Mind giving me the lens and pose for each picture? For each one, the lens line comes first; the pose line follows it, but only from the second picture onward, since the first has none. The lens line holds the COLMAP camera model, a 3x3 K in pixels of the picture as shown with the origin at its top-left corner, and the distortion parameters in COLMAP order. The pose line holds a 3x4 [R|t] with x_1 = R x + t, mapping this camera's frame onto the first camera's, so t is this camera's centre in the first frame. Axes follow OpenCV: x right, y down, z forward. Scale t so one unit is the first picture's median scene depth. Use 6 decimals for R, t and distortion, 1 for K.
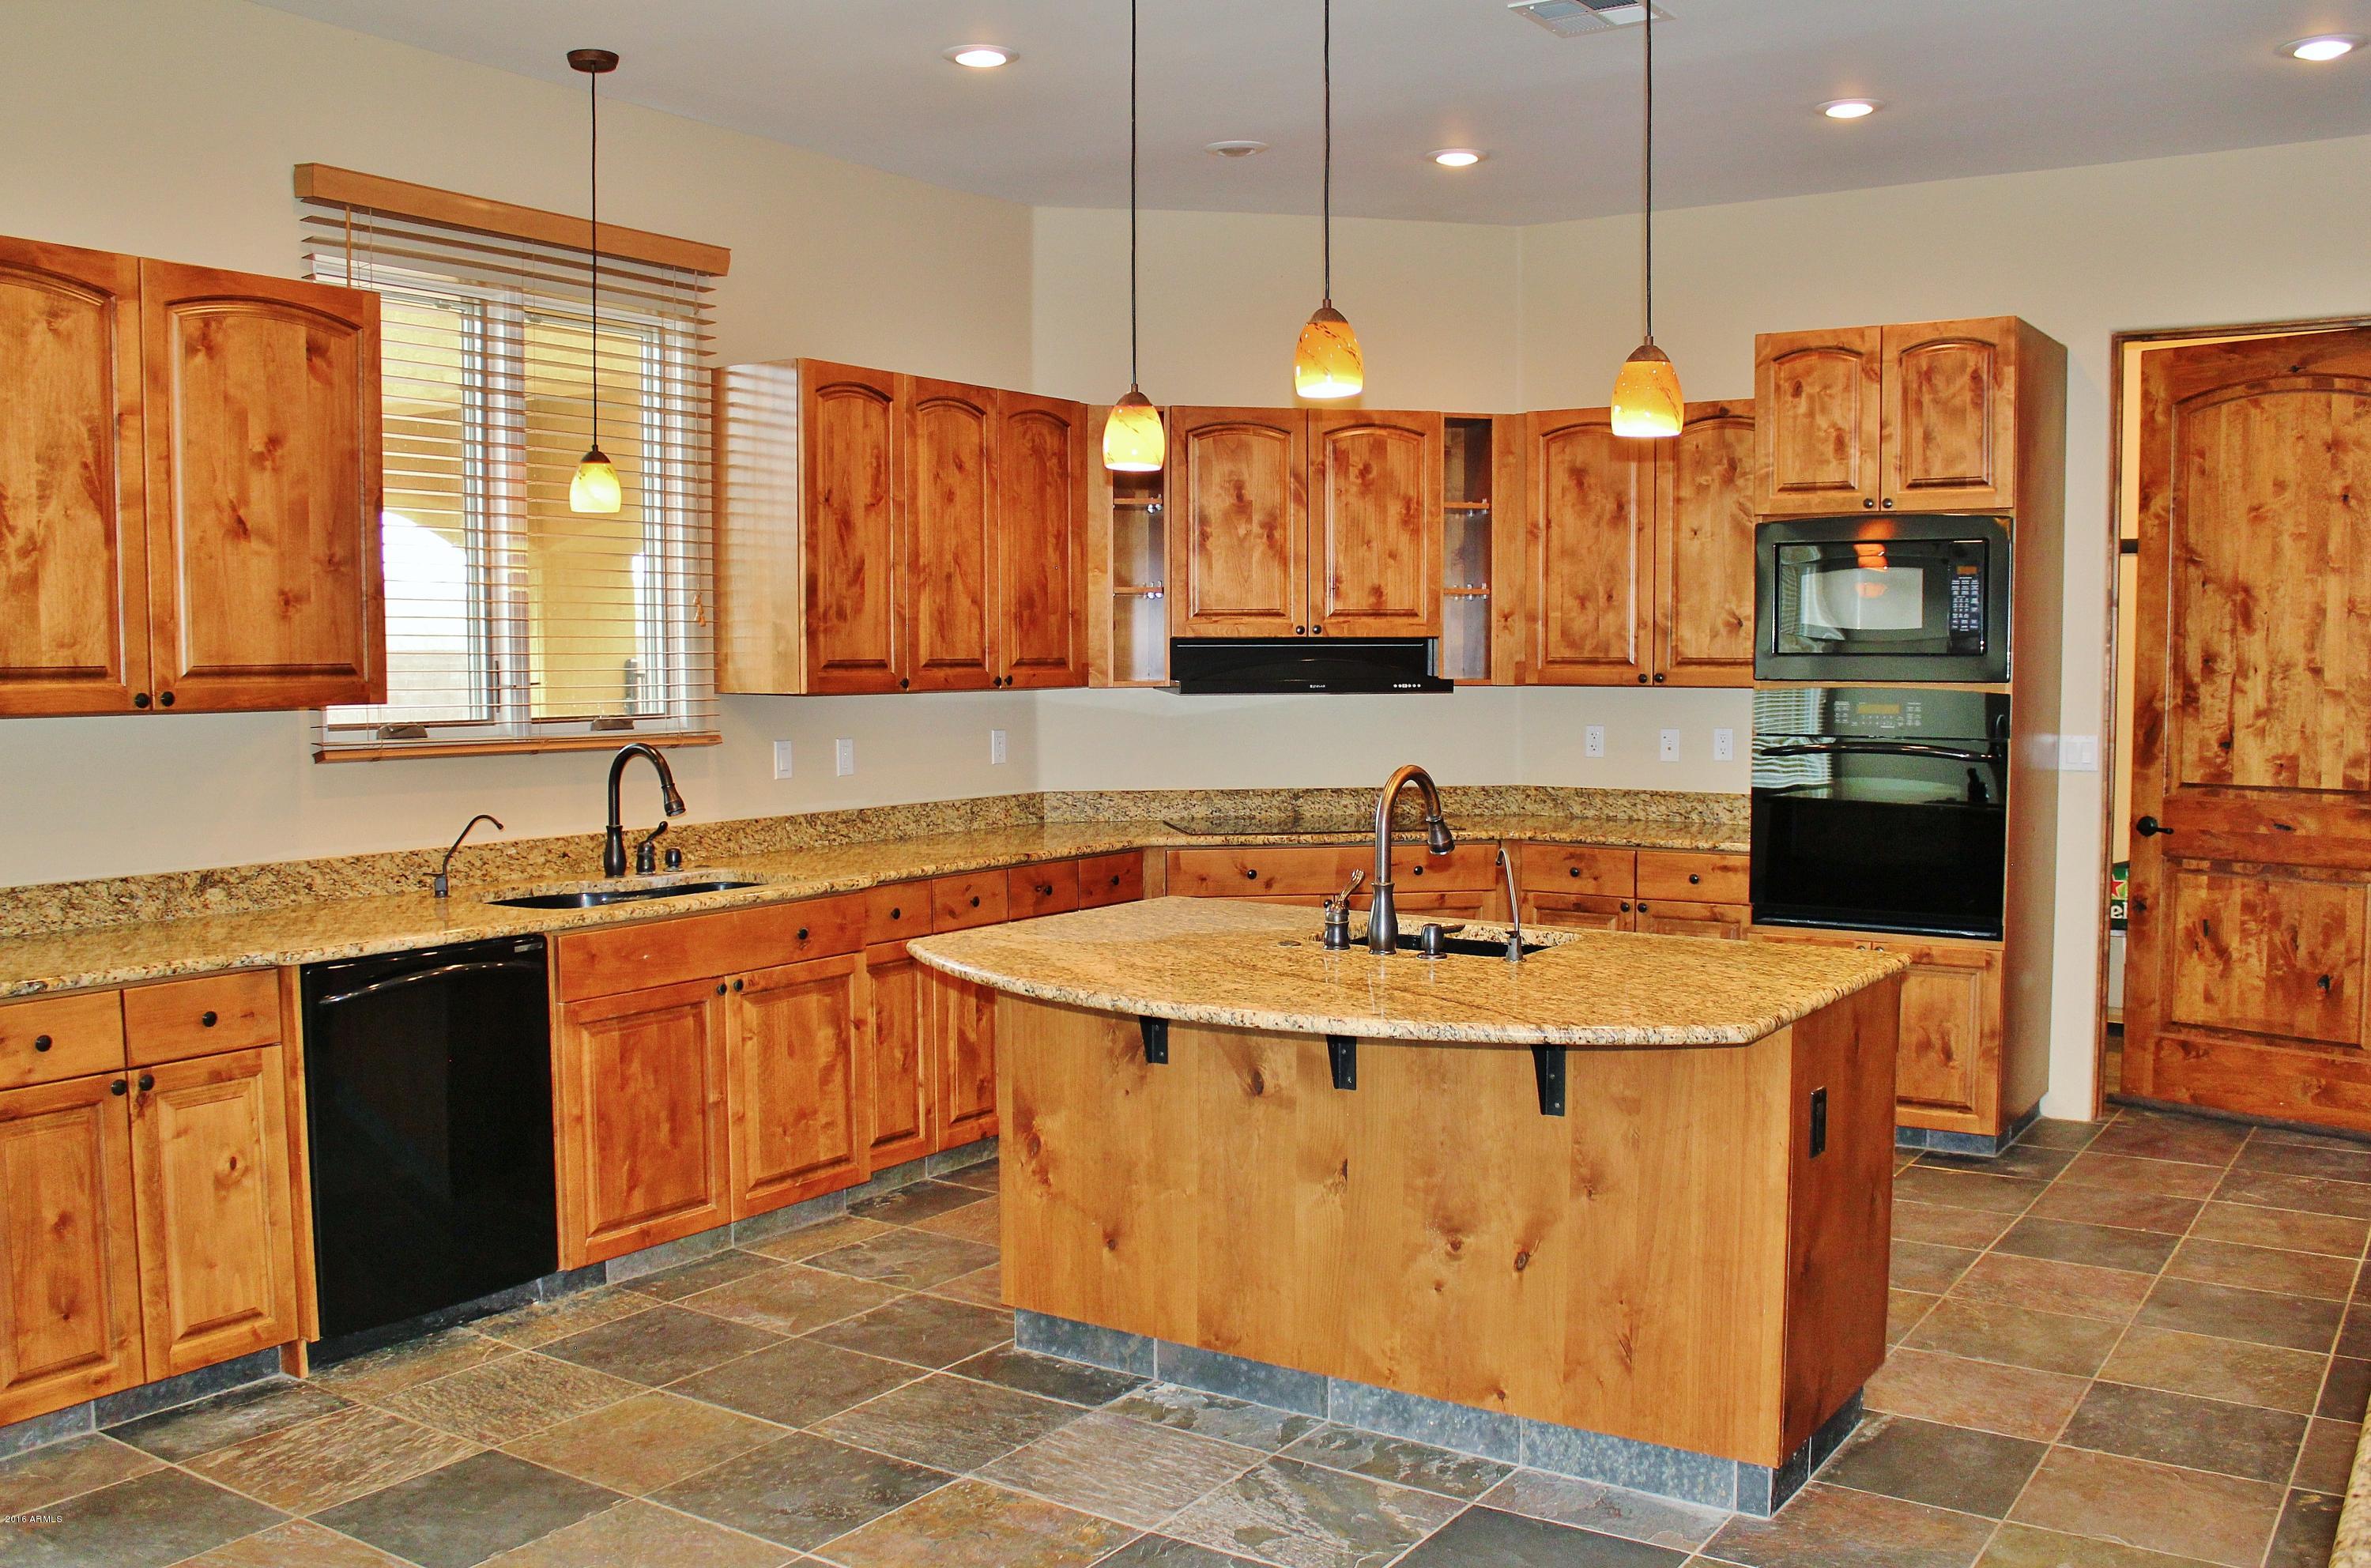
lens RADIAL K [[2176.0, 0, 1187.1], [0, 2176.0, 817.5], [0, 0, 1]] dist [-0.059446, 0.020015]
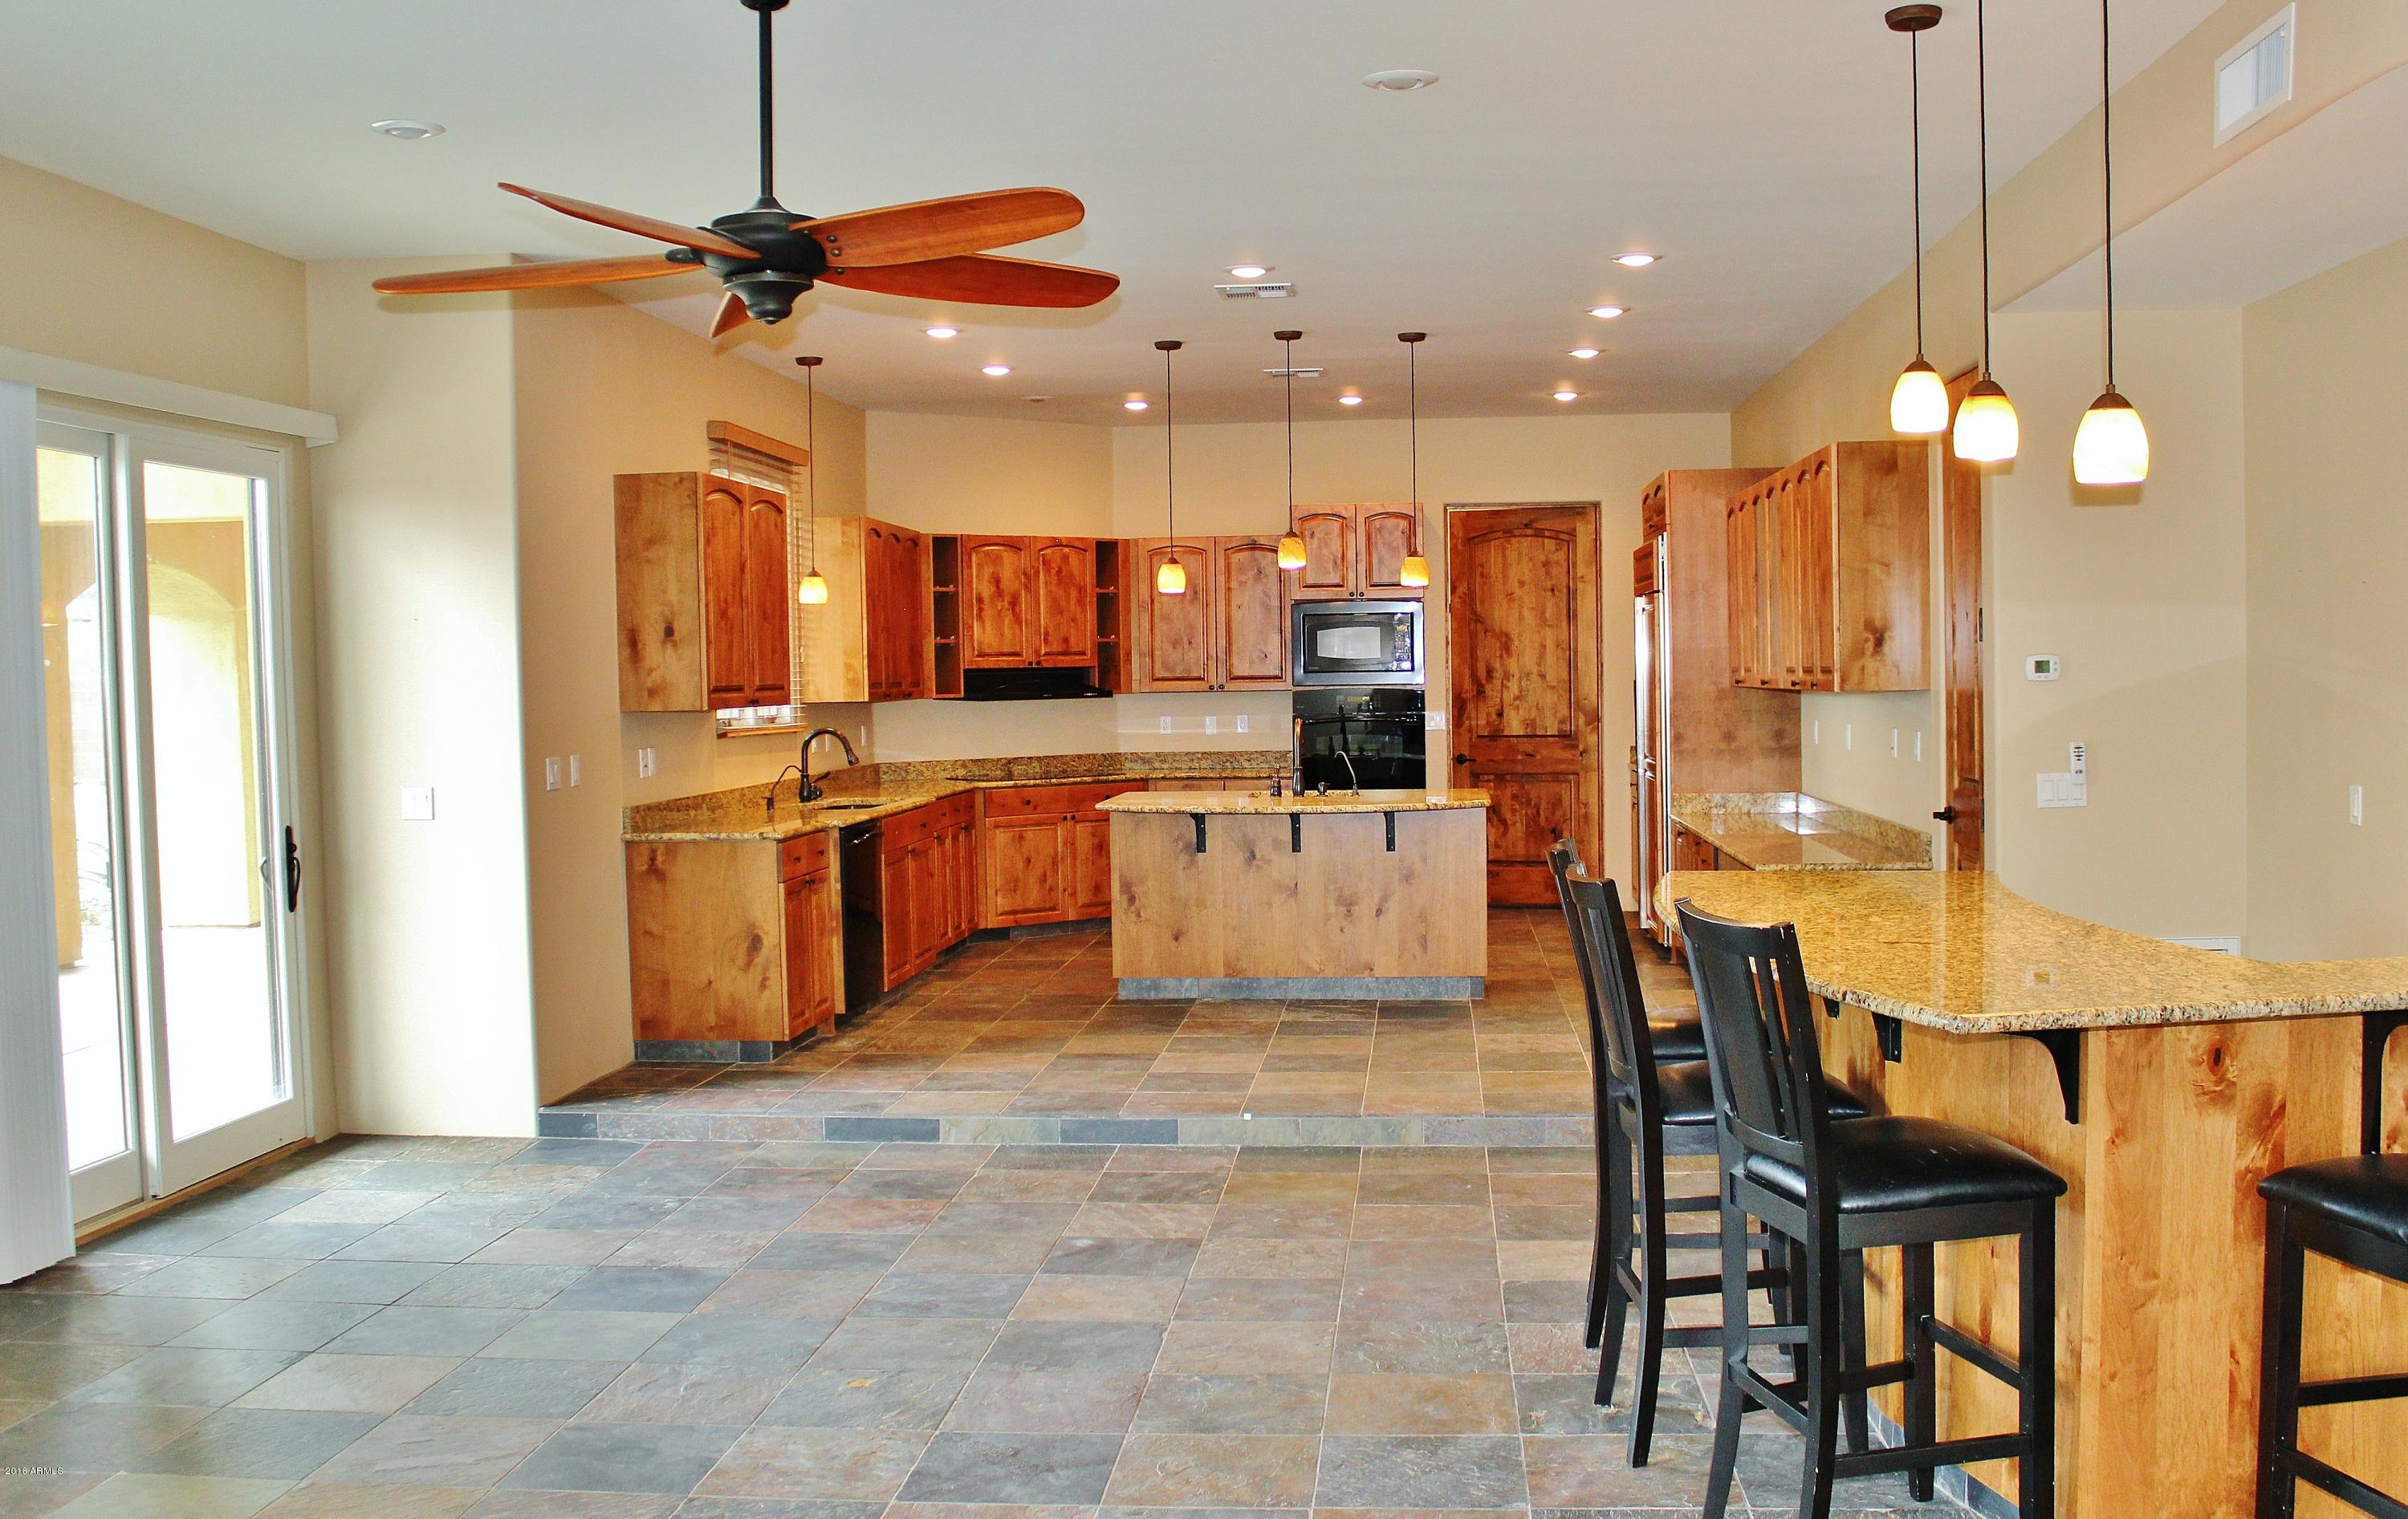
lens RADIAL K [[1963.7, 0, 1329.6], [0, 1963.7, 756.1], [0, 0, 1]] dist [-0.003545, -0.000060]
pose [[0.884049, -0.034202, 0.466141, -0.493030], [0.051917, 0.998333, -0.025211, 0.041169], [-0.464502, 0.046488, 0.884351, -0.512000]]
